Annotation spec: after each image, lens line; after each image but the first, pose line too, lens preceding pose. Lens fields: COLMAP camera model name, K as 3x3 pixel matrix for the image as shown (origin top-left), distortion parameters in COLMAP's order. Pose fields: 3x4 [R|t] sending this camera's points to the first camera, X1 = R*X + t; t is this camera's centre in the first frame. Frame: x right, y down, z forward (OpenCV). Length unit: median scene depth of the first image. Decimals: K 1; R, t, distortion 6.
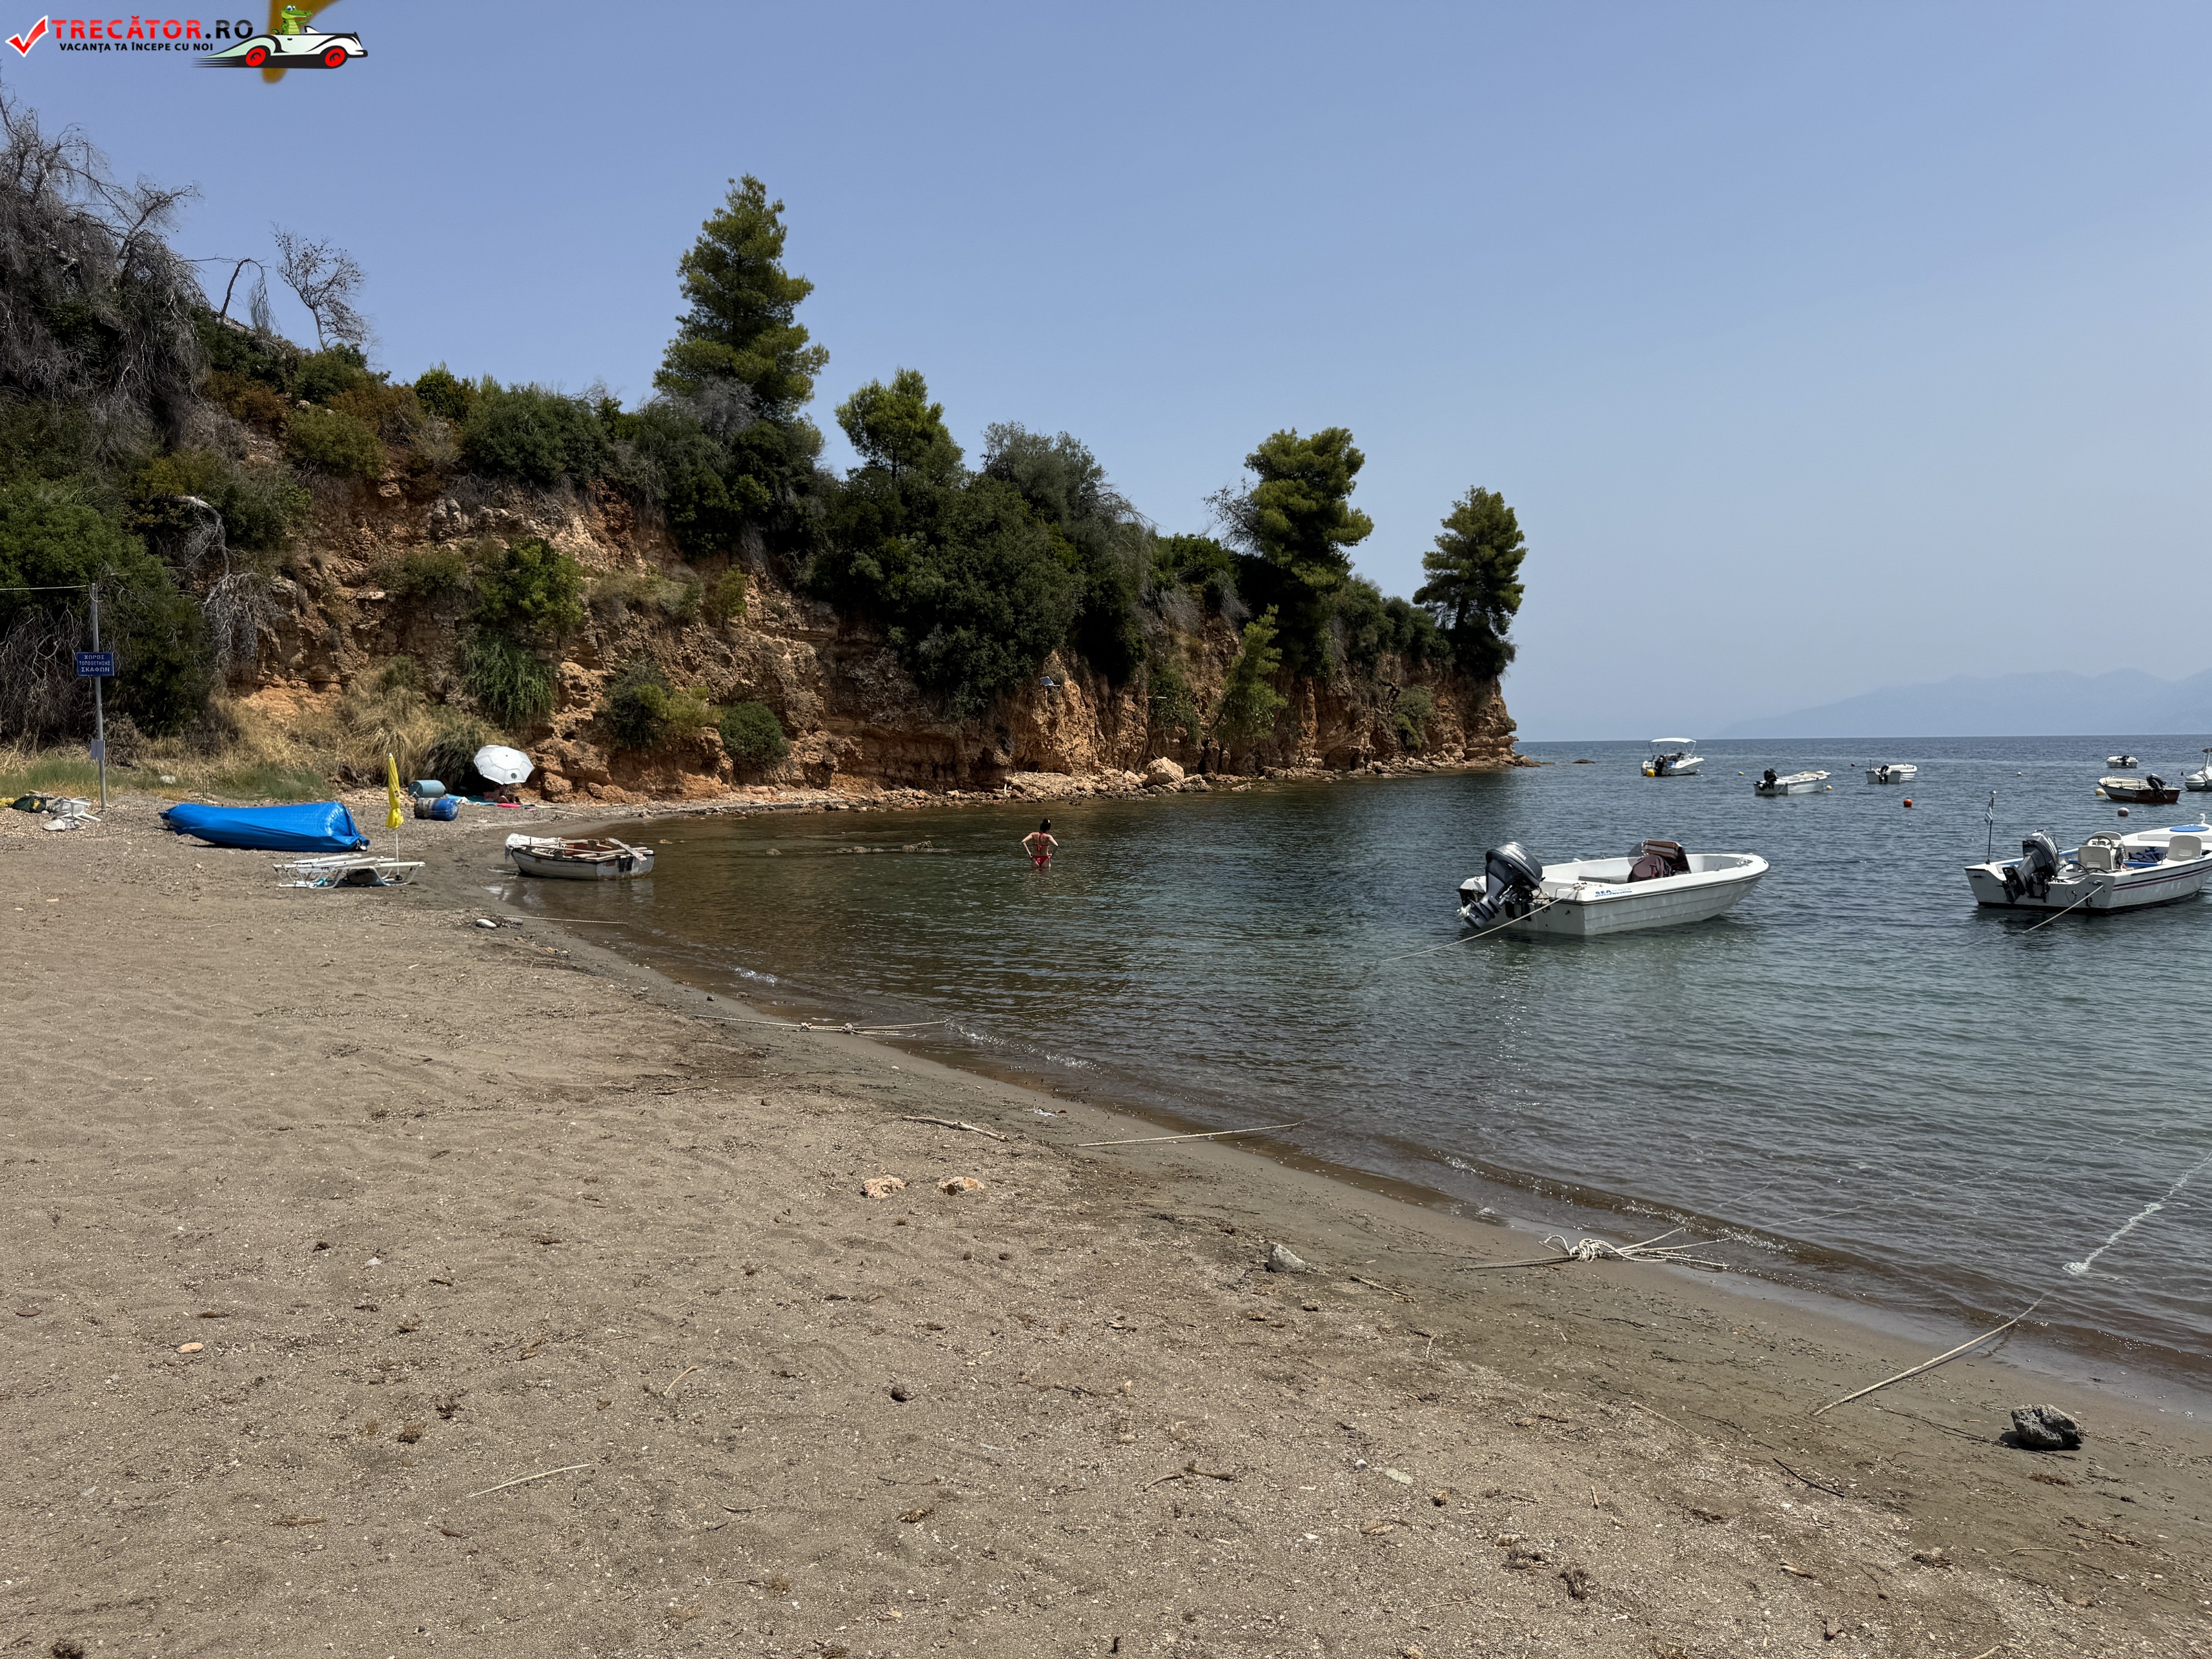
lens RADIAL K [[1555.5, 0, 1106.0], [0, 1555.5, 862.8], [0, 0, 1]] dist [0.061295, -0.084046]
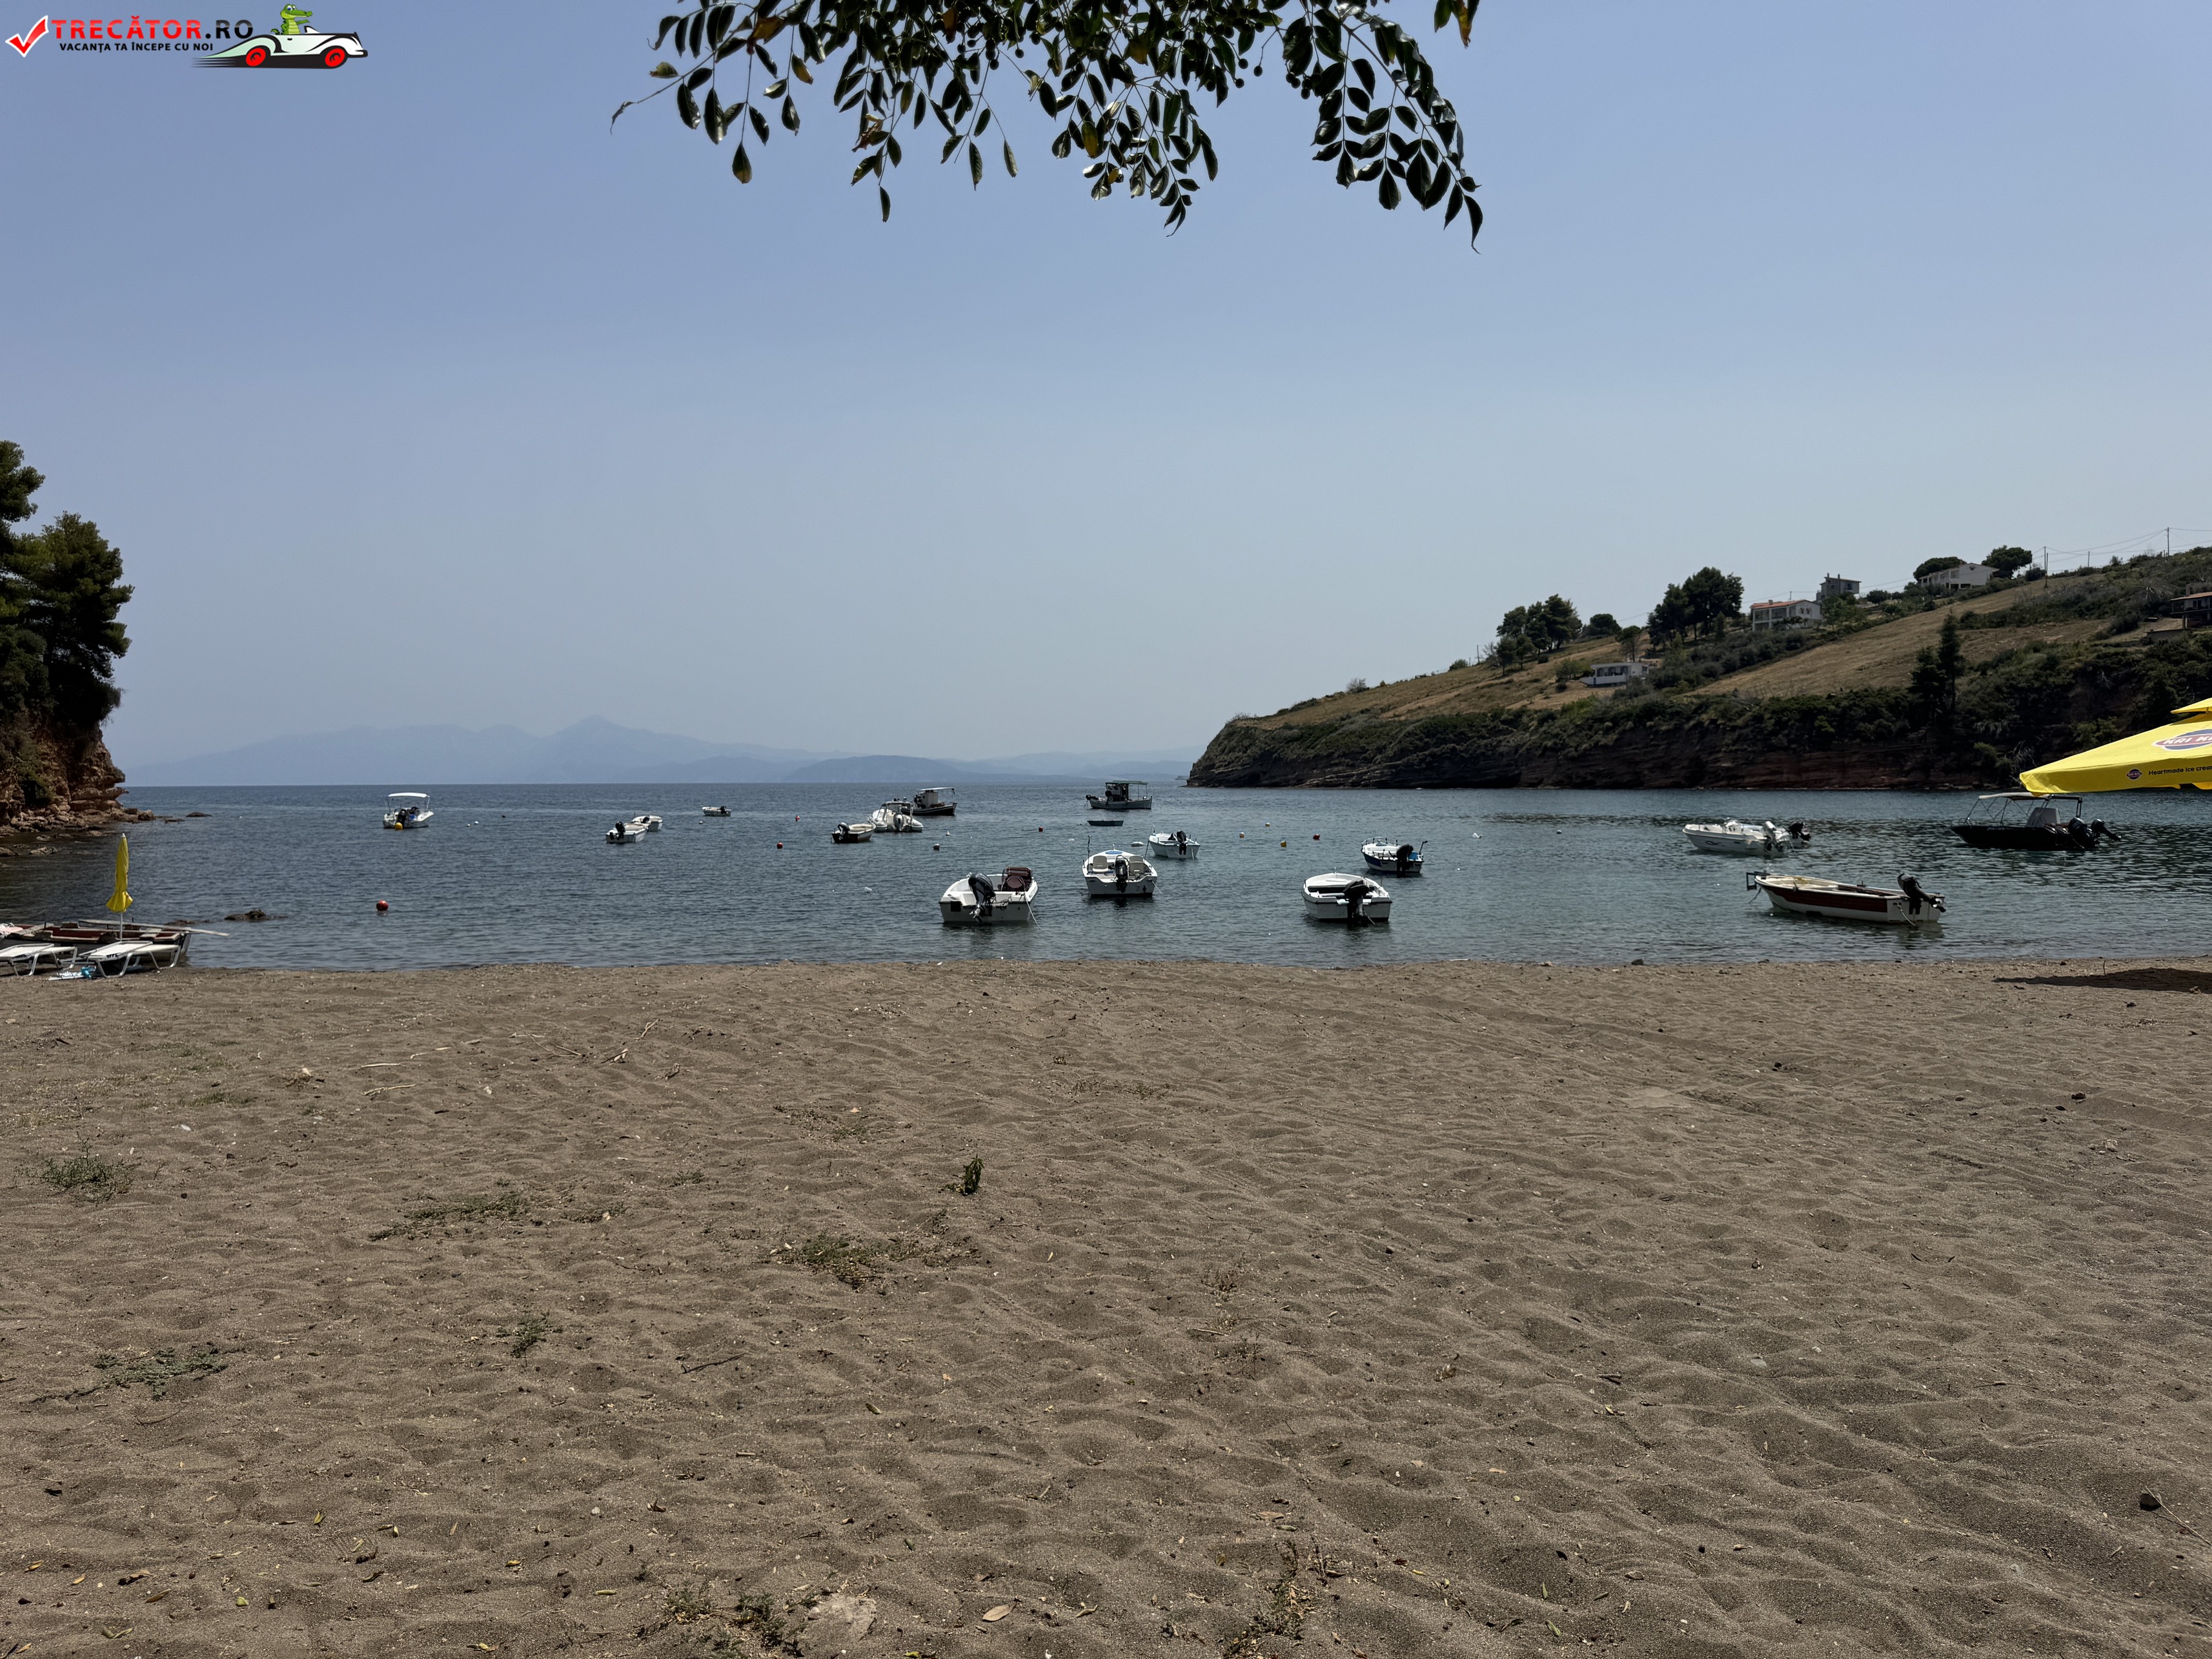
lens RADIAL K [[1555.5, 0, 1108.0], [0, 1555.5, 832.6], [0, 0, 1]] dist [0.061295, -0.084046]
pose [[0.594589, -0.020242, 0.803775, -0.296867], [0.060632, 0.997965, -0.019720, -0.003791], [-0.801740, 0.060460, 0.594606, -0.016567]]
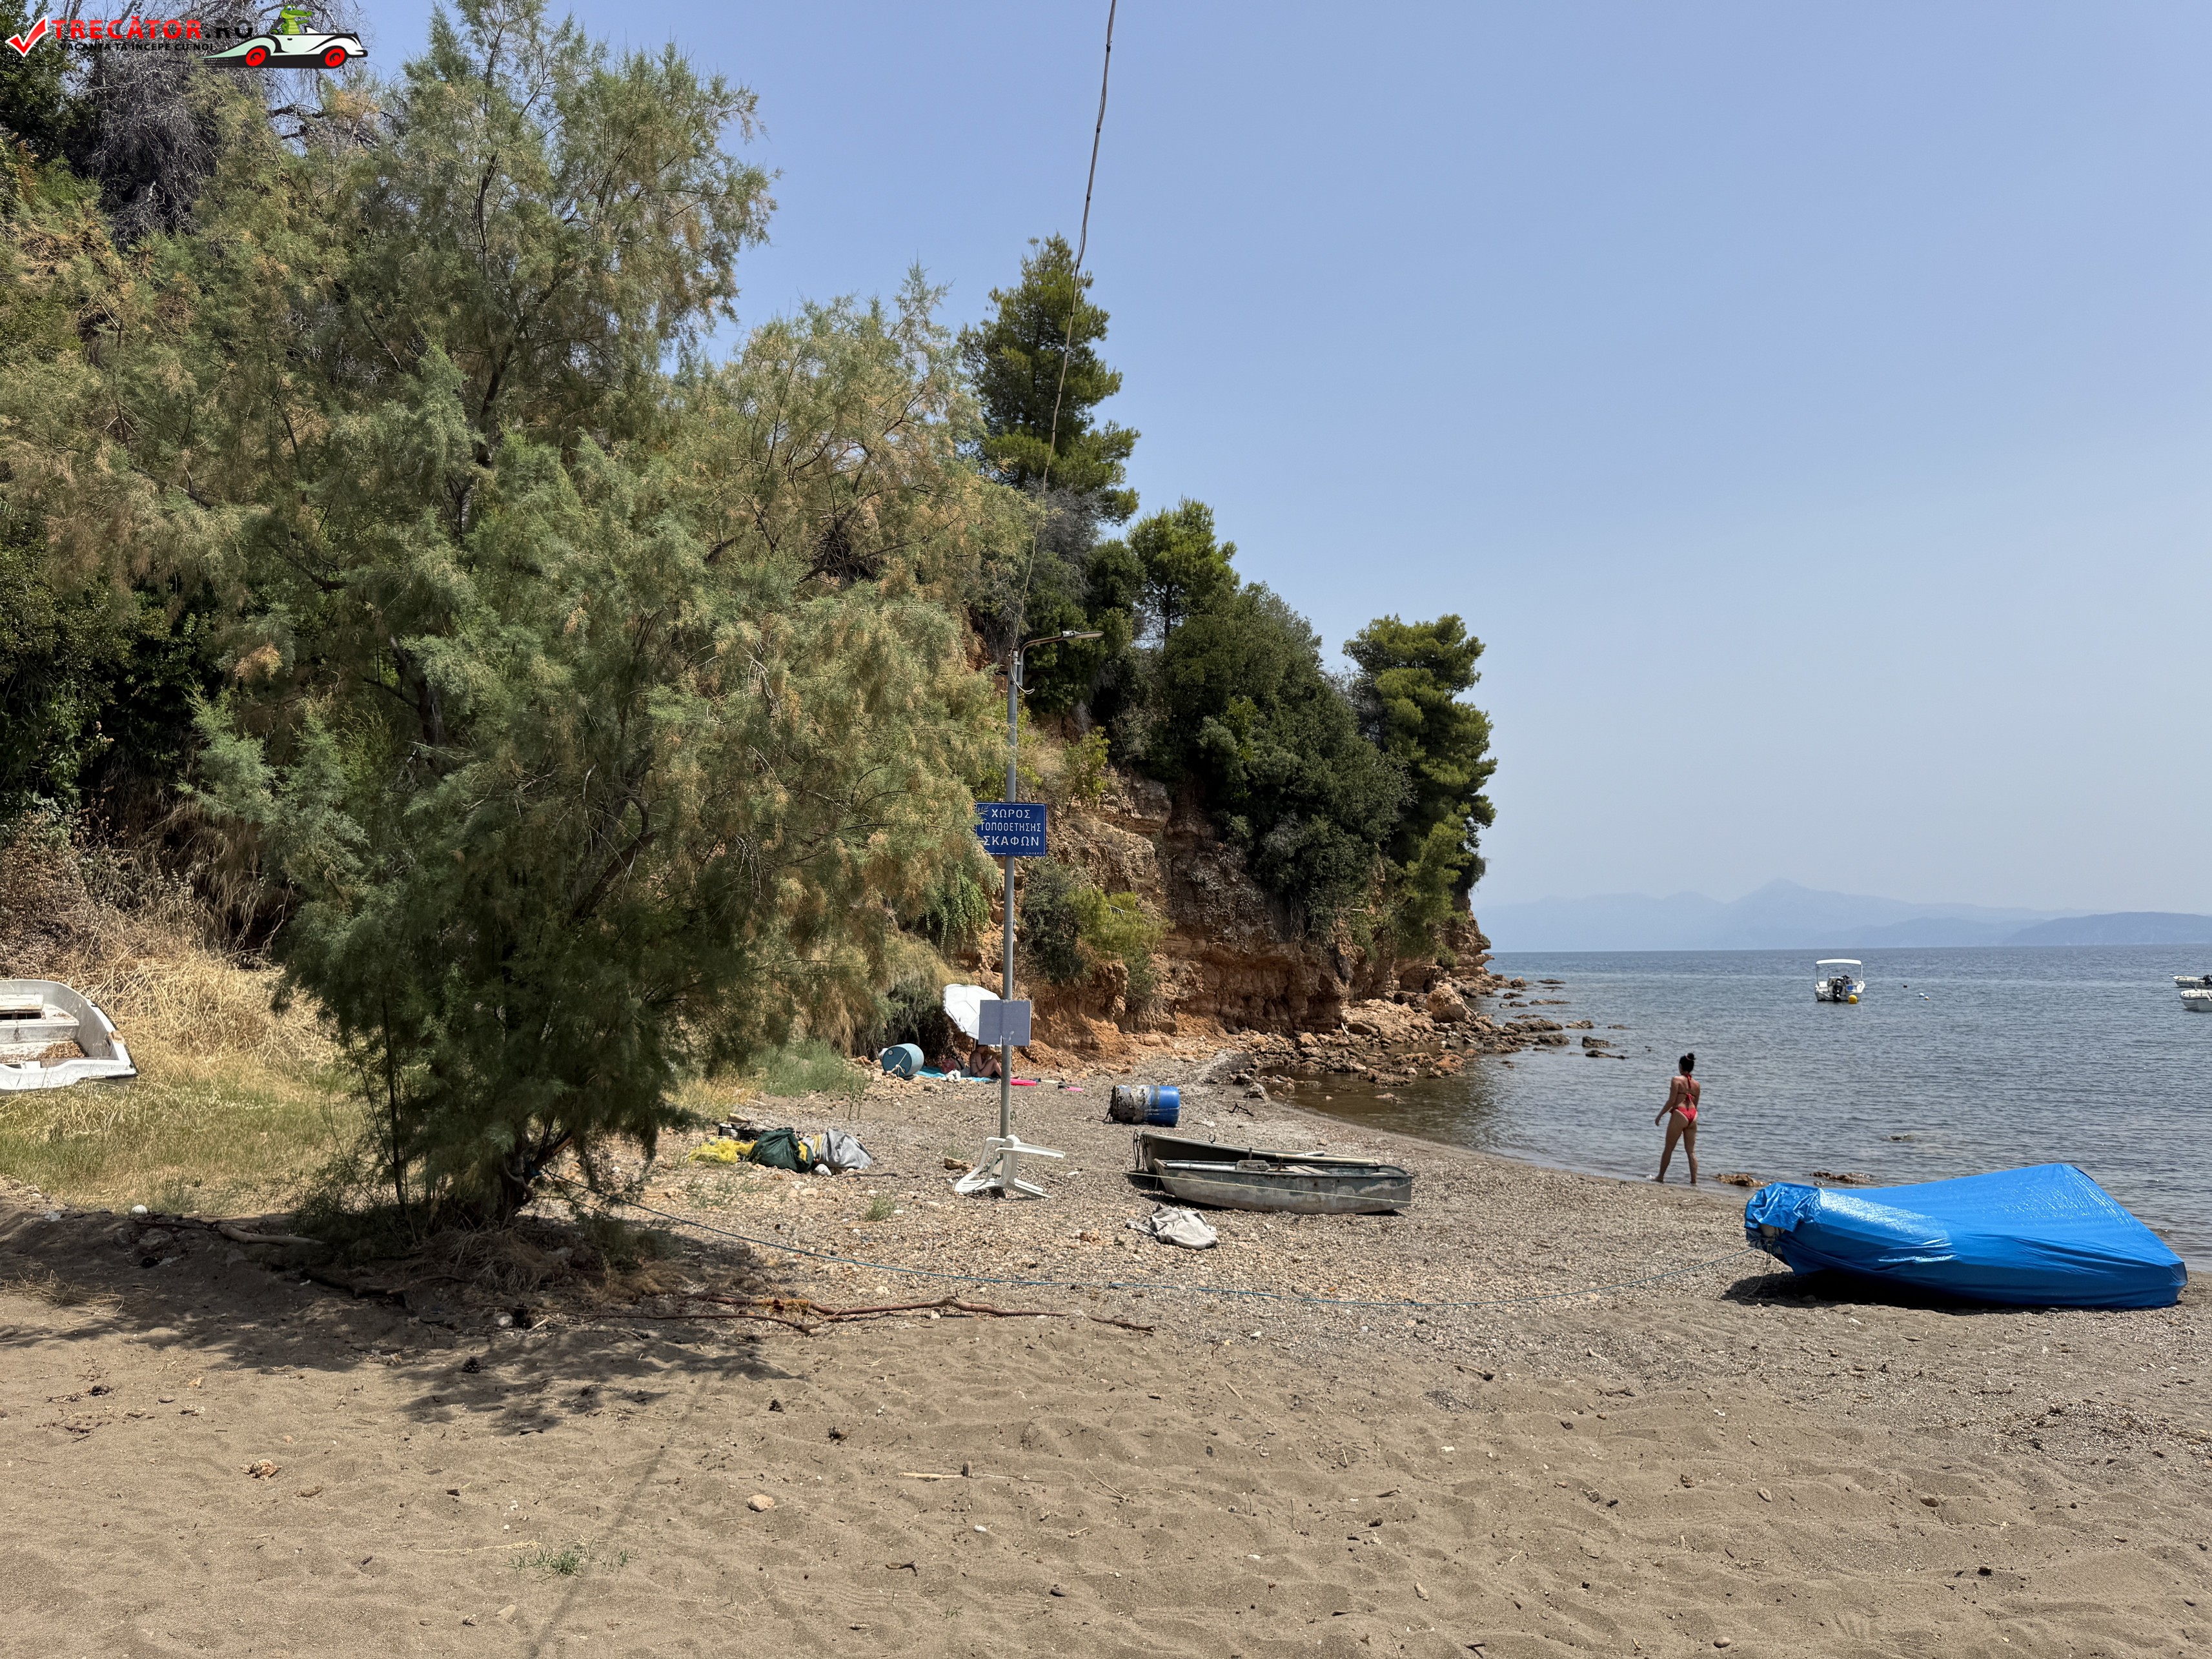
lens RADIAL K [[1555.5, 0, 1106.8], [0, 1555.5, 845.5], [0, 0, 1]] dist [0.061295, -0.084046]
pose [[0.977456, 0.009021, 0.210947, -0.353018], [0.022706, 0.988801, -0.147499, -0.027324], [-0.209915, 0.148964, 0.966305, 0.286326]]
